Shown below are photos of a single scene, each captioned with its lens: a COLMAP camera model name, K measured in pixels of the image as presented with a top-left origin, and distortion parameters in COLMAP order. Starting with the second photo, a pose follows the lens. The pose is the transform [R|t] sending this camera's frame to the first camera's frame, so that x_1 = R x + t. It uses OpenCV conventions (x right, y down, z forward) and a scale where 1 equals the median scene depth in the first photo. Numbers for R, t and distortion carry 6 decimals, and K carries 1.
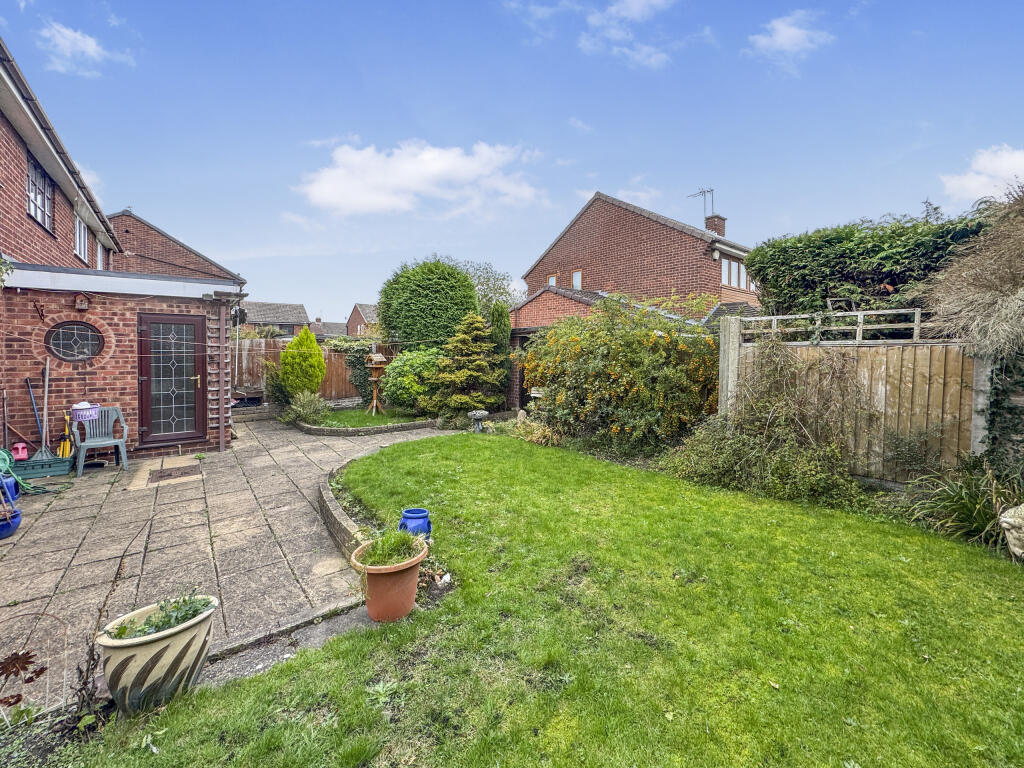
lens RADIAL K [[415.7, 0, 511.2], [0, 415.7, 351.7], [0, 0, 1]] dist [-0.002708, 0.001944]
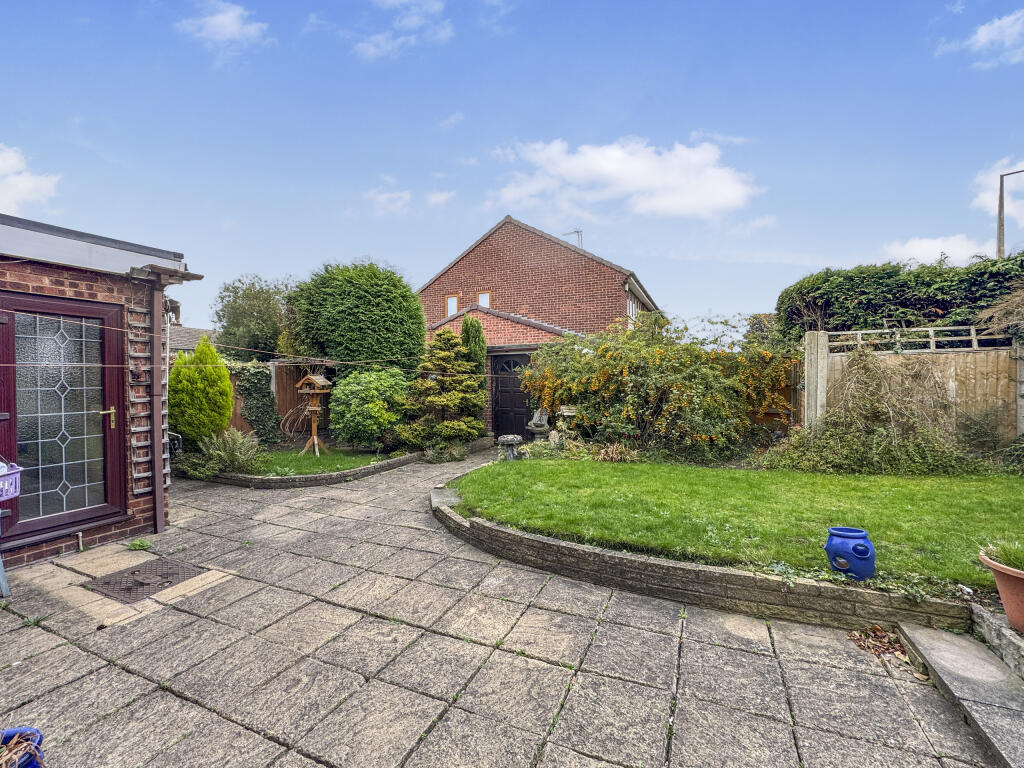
lens RADIAL K [[415.7, 0, 489.9], [0, 415.7, 379.3], [0, 0, 1]] dist [-0.002708, 0.001944]
pose [[0.891205, -0.011485, 0.453456, -0.545542], [0.015021, 0.999878, -0.004197, 0.028288], [-0.453353, 0.010551, 0.891269, 0.244120]]
